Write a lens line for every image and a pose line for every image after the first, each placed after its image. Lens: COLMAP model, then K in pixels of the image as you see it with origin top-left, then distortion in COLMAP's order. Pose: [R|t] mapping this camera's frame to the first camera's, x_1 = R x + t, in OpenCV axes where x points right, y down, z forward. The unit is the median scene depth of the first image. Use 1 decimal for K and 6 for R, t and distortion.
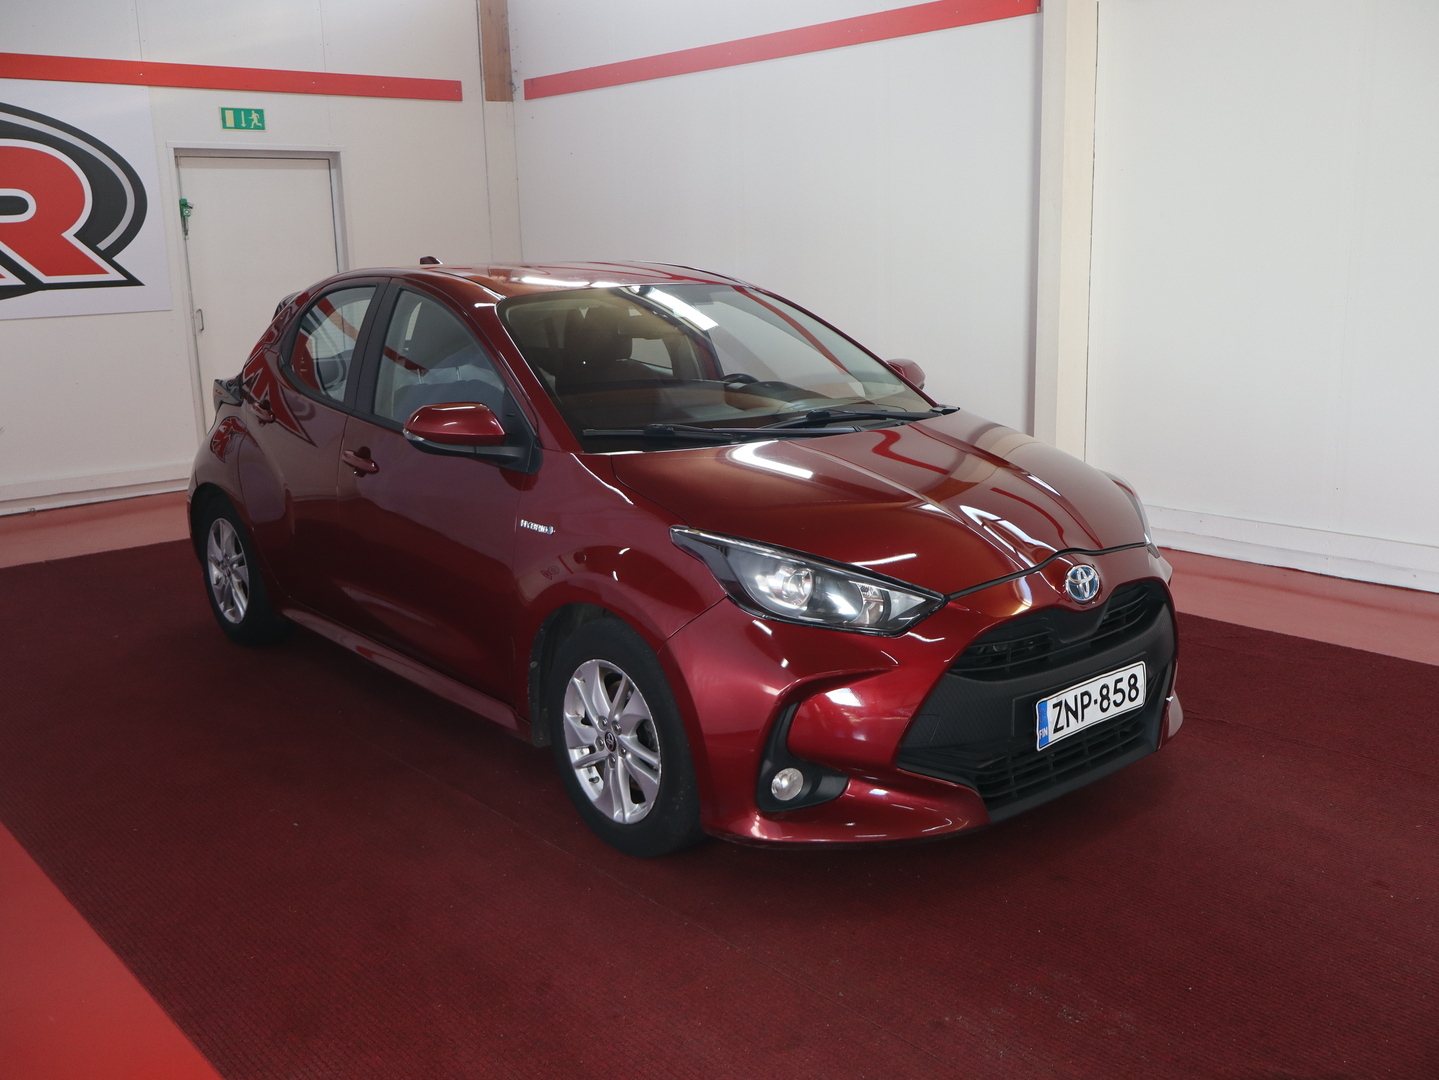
lens RADIAL K [[1397.5, 0, 717.8], [0, 1397.5, 545.4], [0, 0, 1]] dist [0.023207, 0.000000]
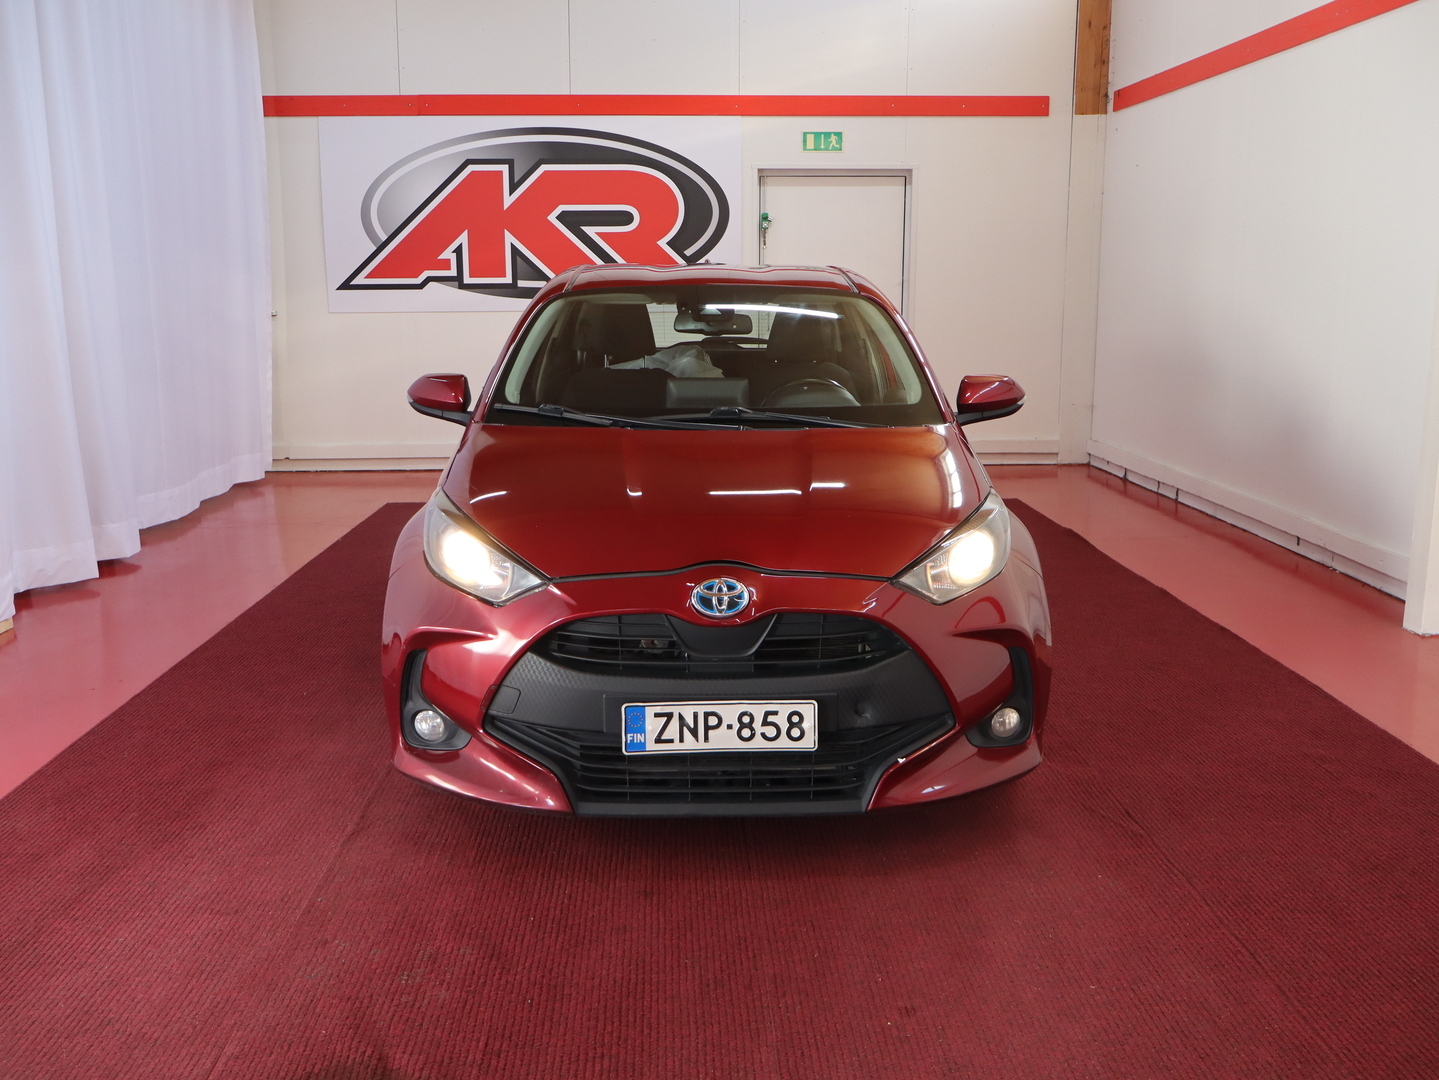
lens RADIAL K [[1397.5, 0, 713.2], [0, 1397.5, 541.3], [0, 0, 1]] dist [0.023207, 0.000000]
pose [[0.776006, 0.144792, -0.613882, 0.342201], [-0.156692, 0.987037, 0.034732, -0.017522], [0.610953, 0.069238, 0.788634, 0.102277]]
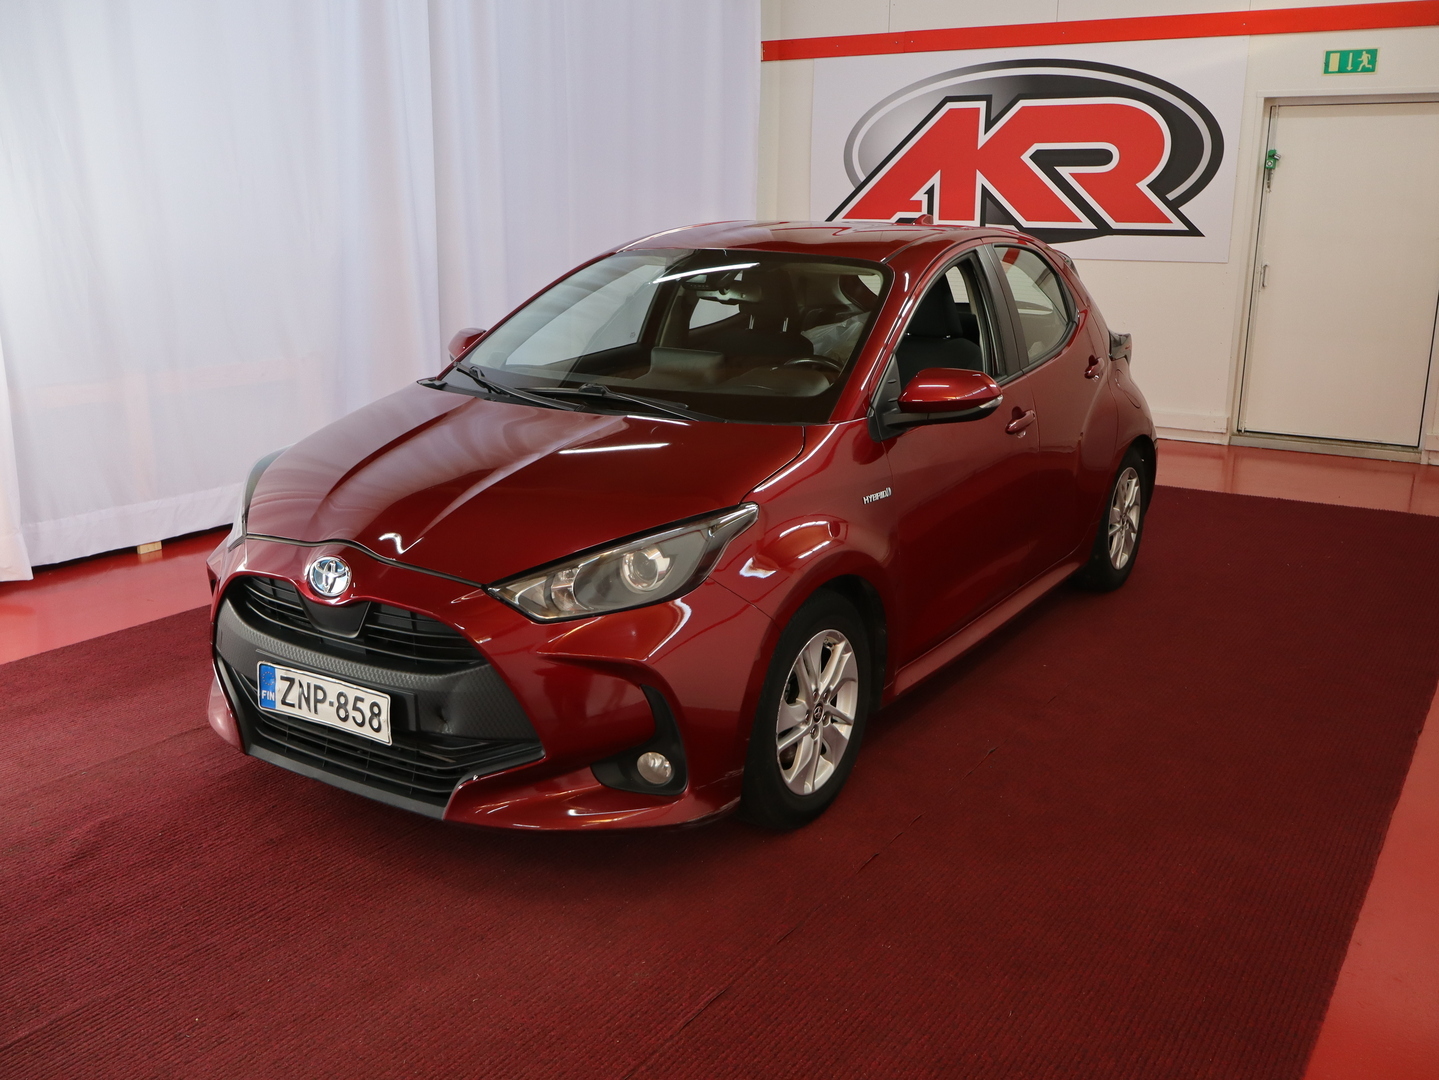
lens RADIAL K [[1397.5, 0, 710.4], [0, 1397.5, 540.8], [0, 0, 1]] dist [0.023207, 0.000000]
pose [[0.286136, 0.263837, -0.921149, 0.501574], [-0.226961, 0.952649, 0.202359, -0.103845], [0.930922, 0.151162, 0.332467, 0.378350]]
